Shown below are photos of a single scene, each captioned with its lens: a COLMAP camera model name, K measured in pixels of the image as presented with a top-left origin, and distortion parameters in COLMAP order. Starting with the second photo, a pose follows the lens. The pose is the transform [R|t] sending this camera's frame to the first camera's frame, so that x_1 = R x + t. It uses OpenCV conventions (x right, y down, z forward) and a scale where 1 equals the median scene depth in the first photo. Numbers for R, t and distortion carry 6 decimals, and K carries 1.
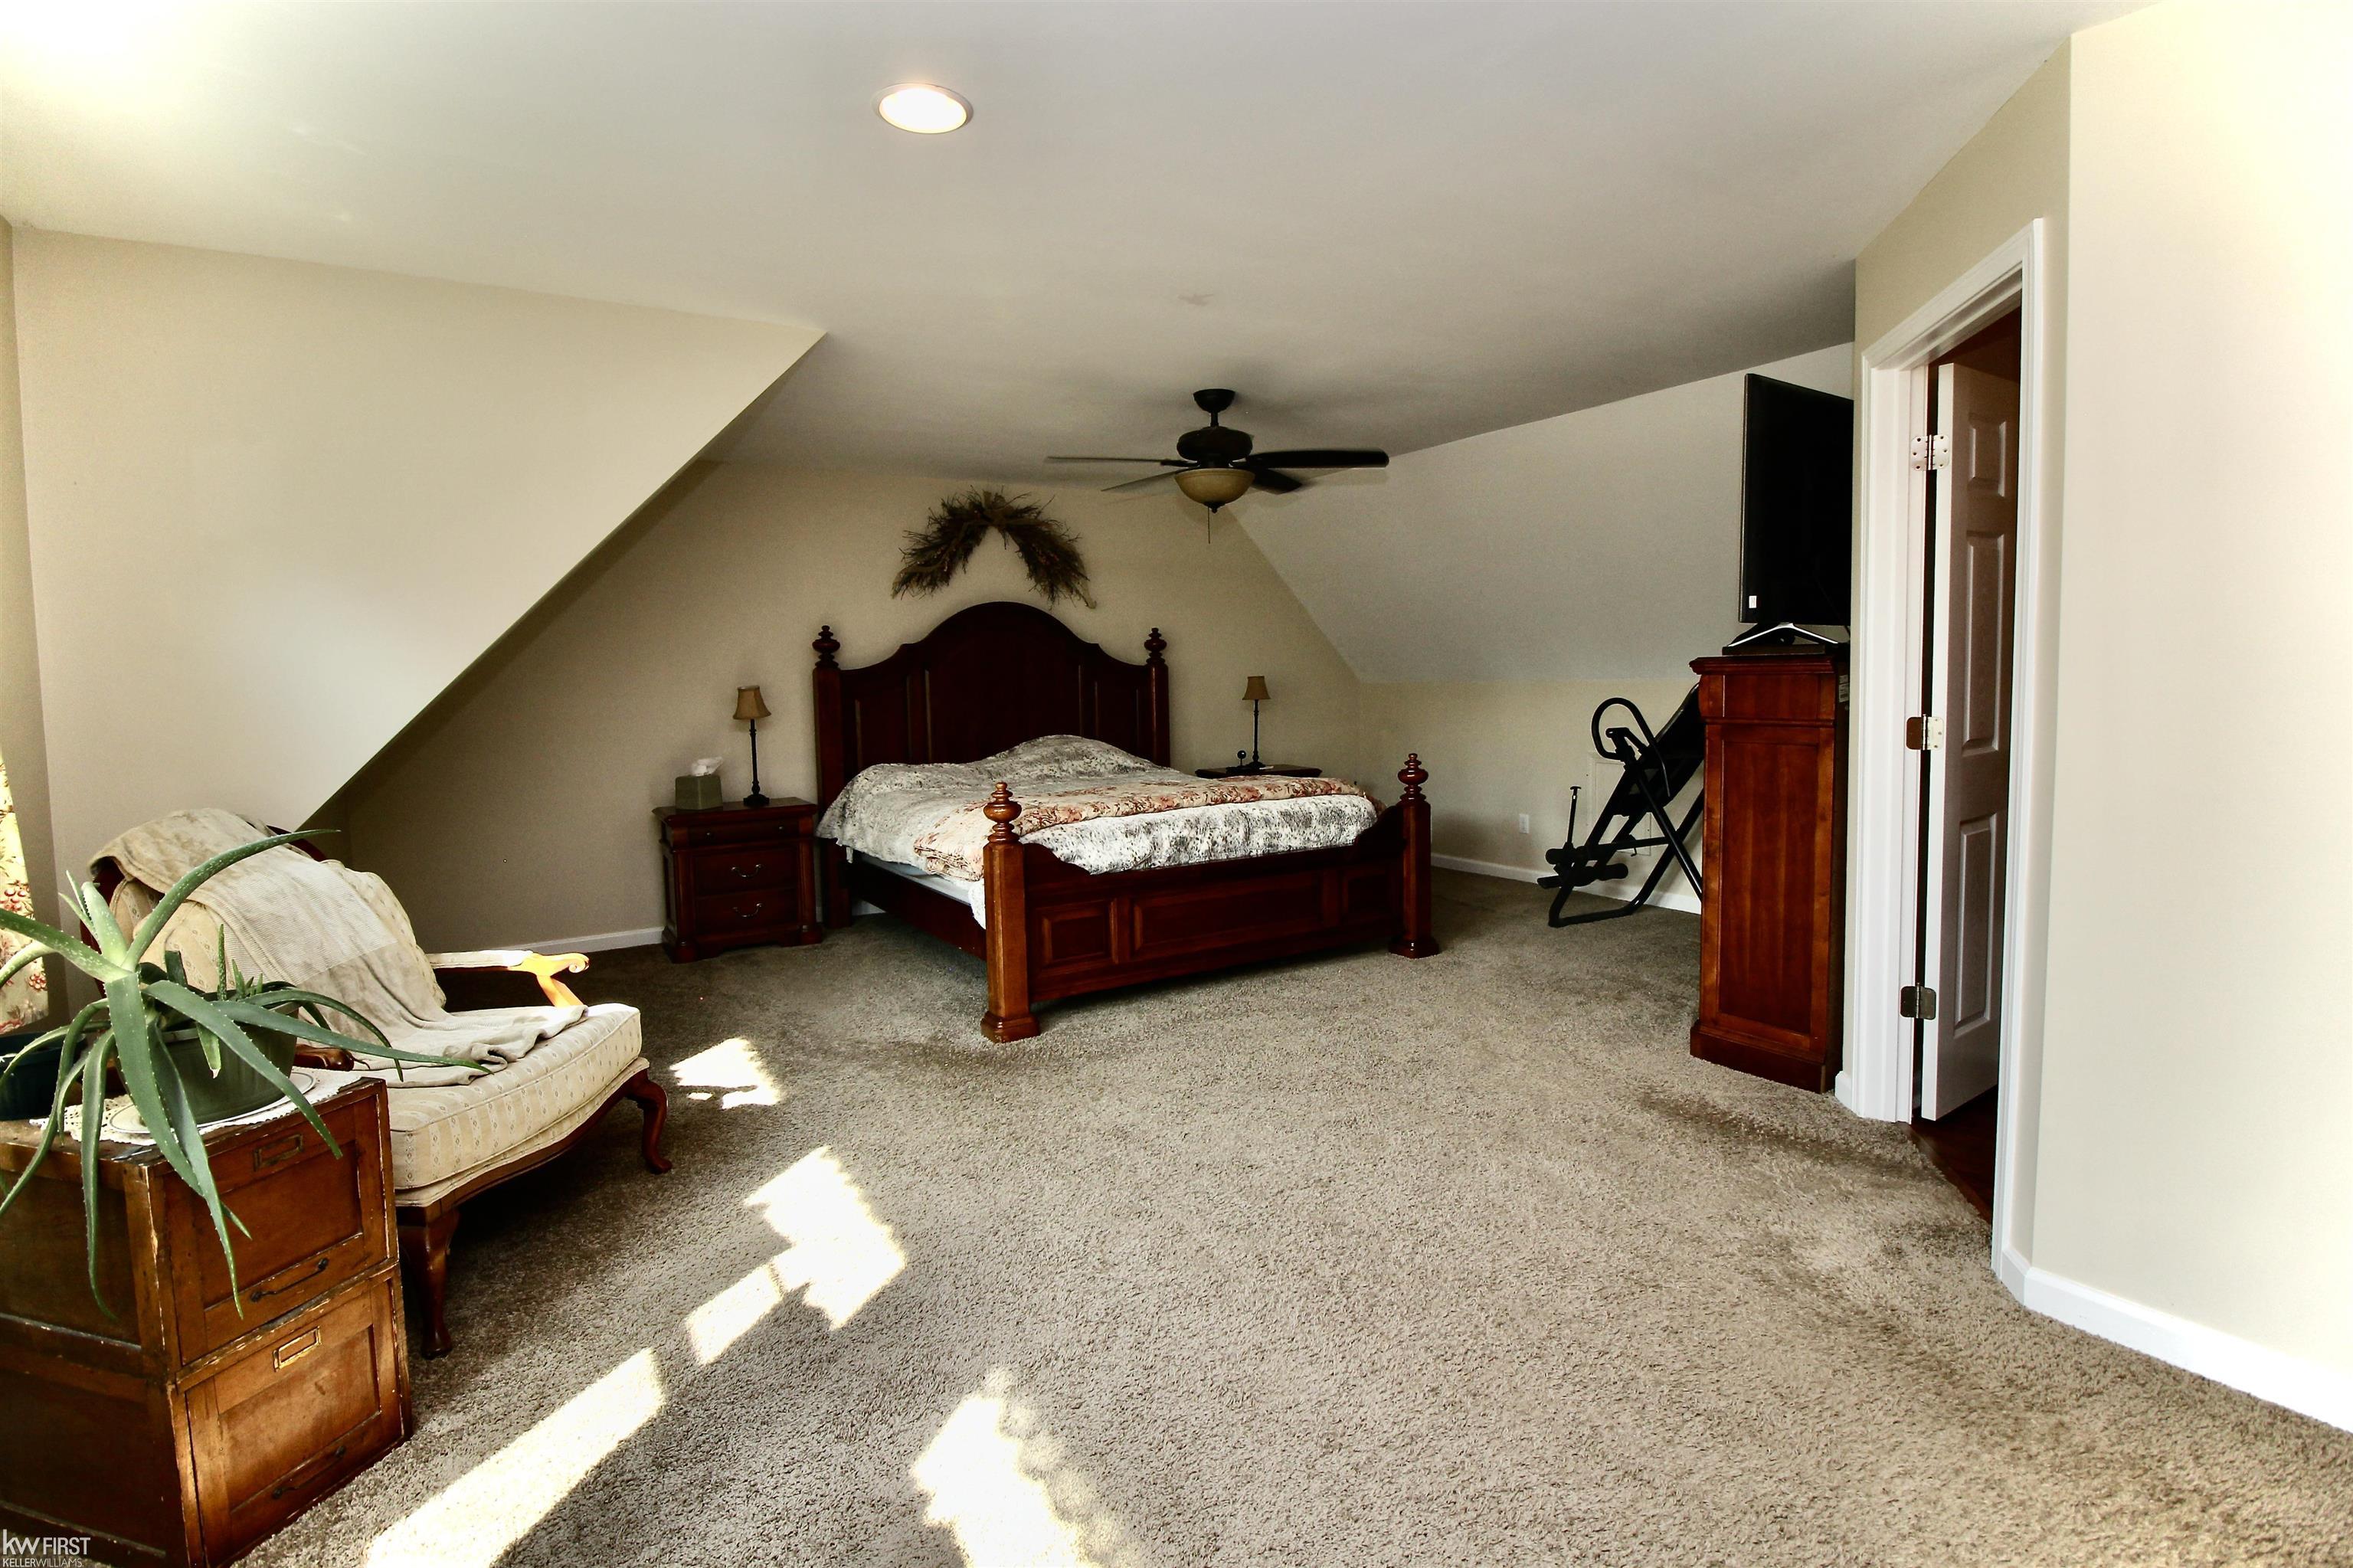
lens RADIAL K [[1099.1, 0, 1190.2], [0, 1099.1, 756.4], [0, 0, 1]] dist [-0.000294, -0.014954]
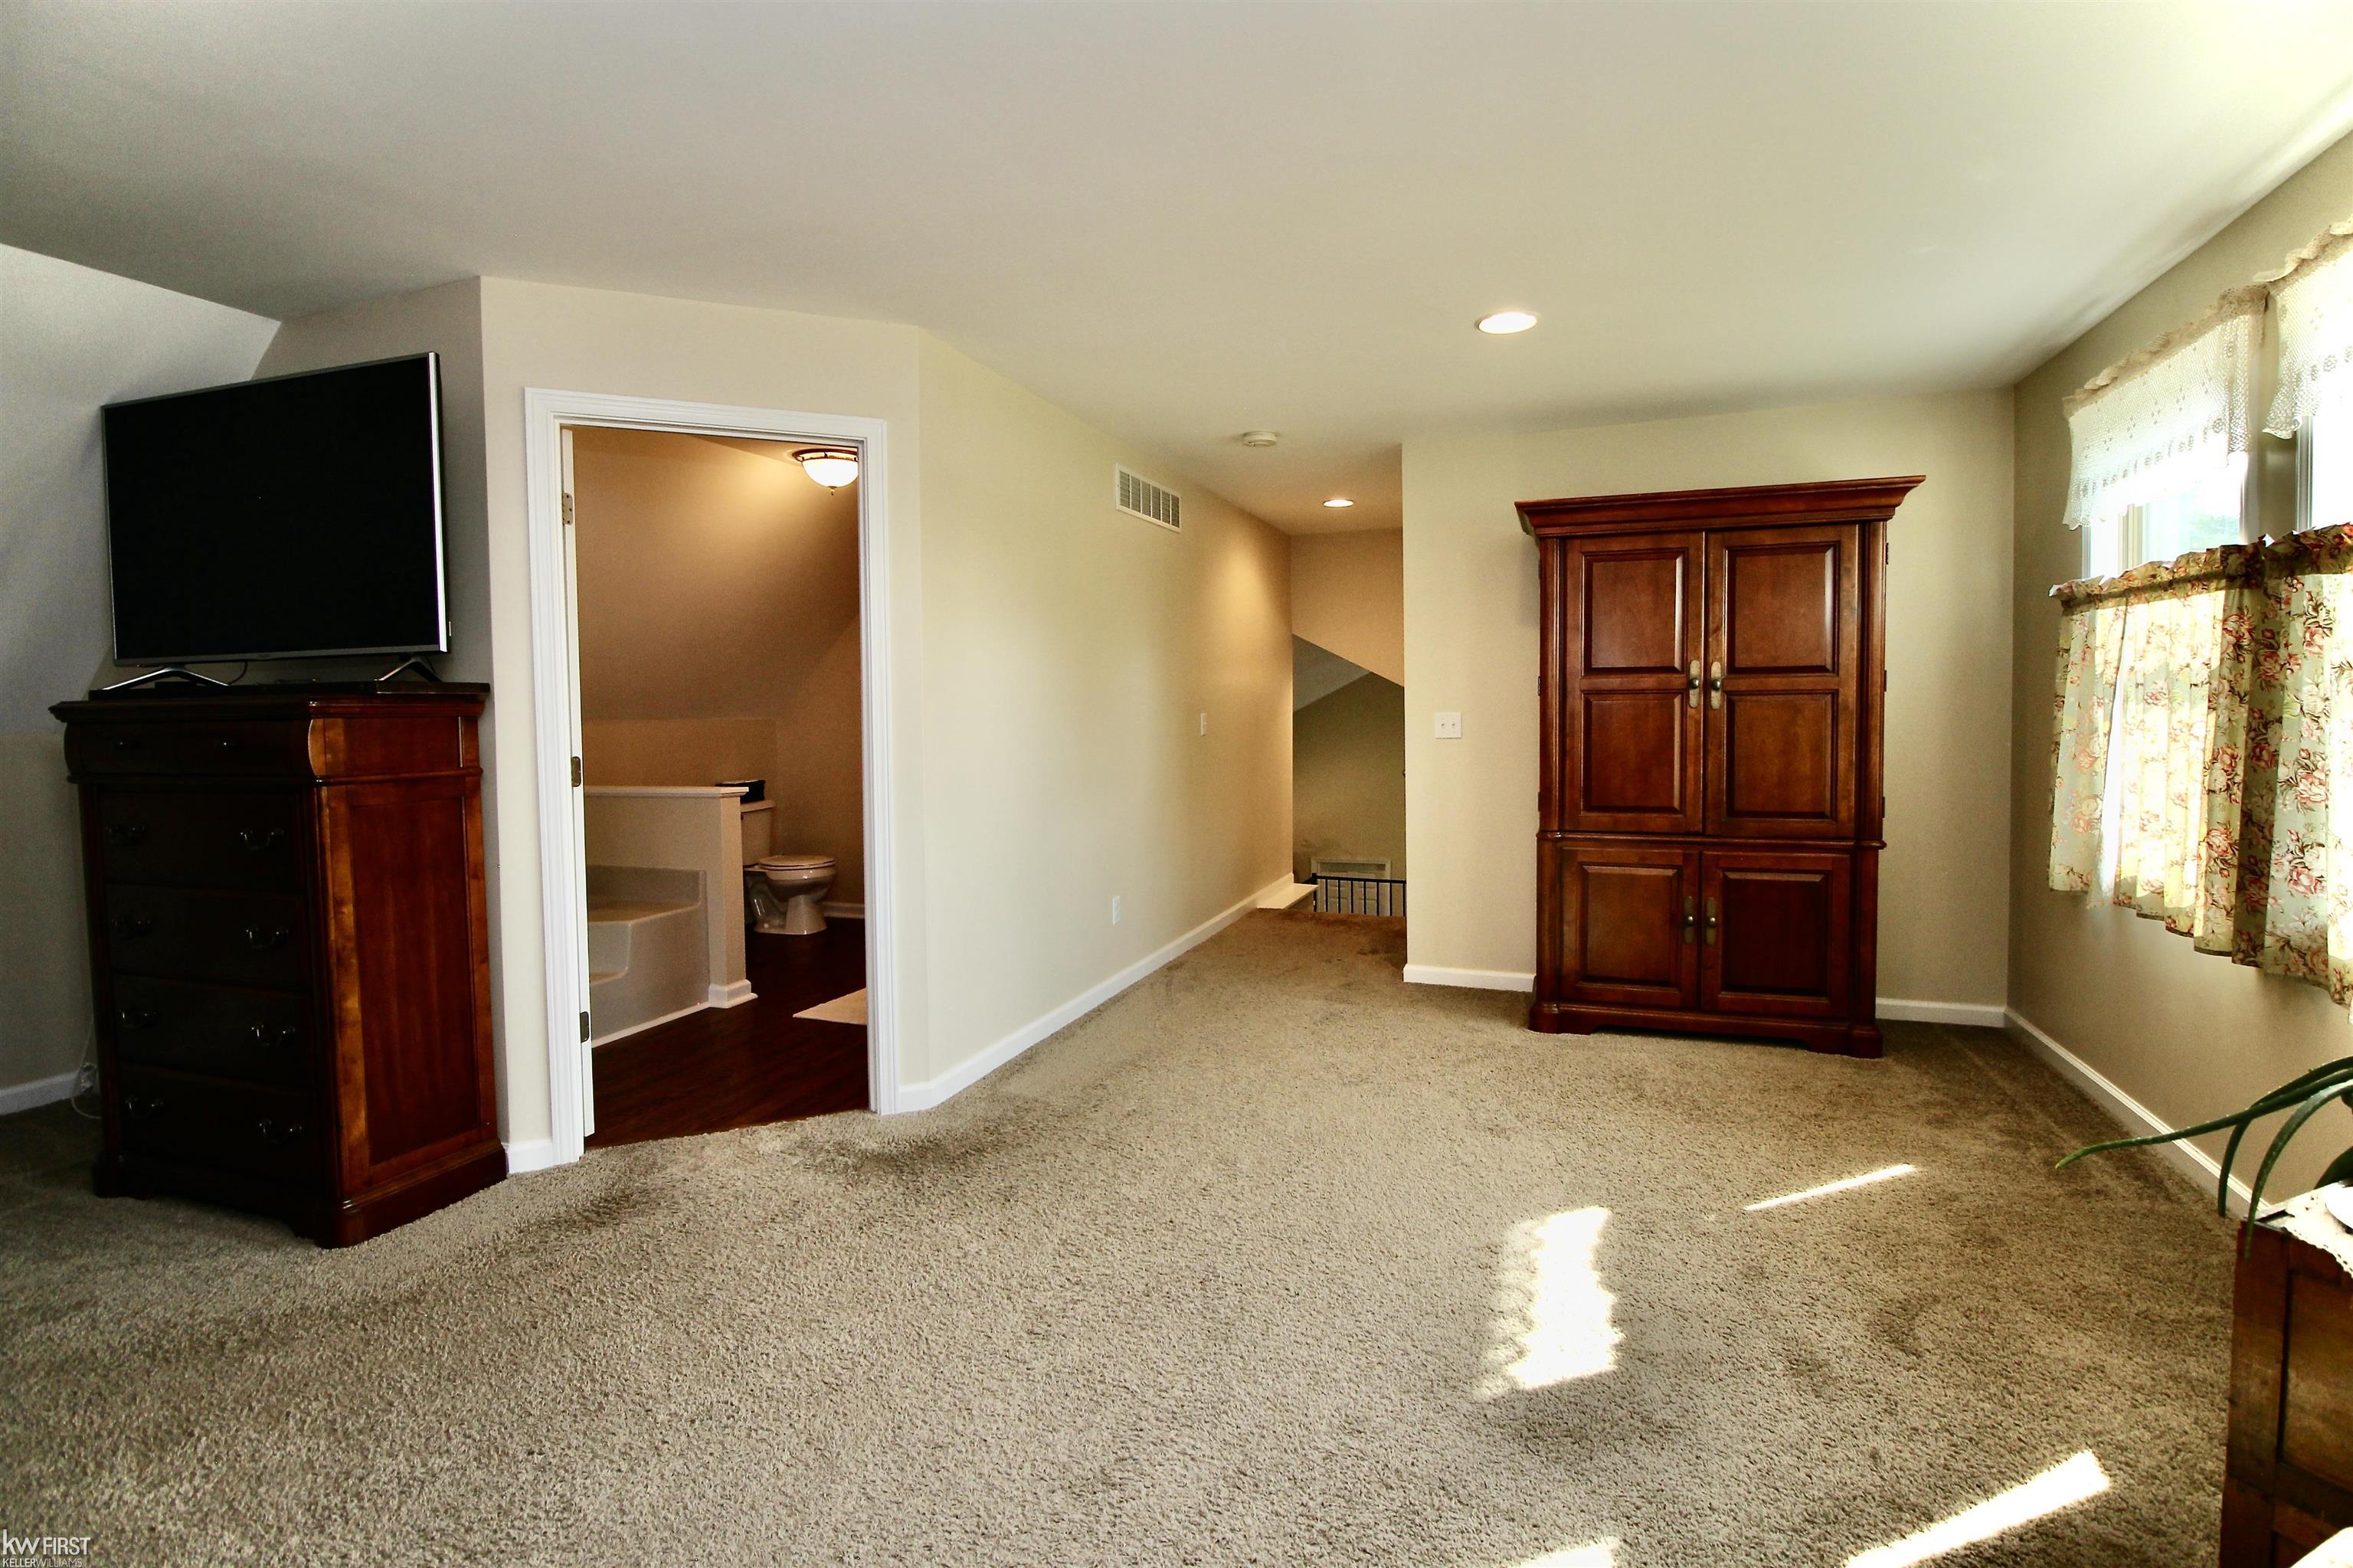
lens RADIAL K [[1099.1, 0, 1190.2], [0, 1099.1, 756.4], [0, 0, 1]] dist [-0.000294, -0.014954]
pose [[-0.578611, -0.020318, 0.815351, -0.471365], [0.084857, 0.992765, 0.084957, -0.065990], [-0.811177, 0.118345, -0.572700, 0.990228]]
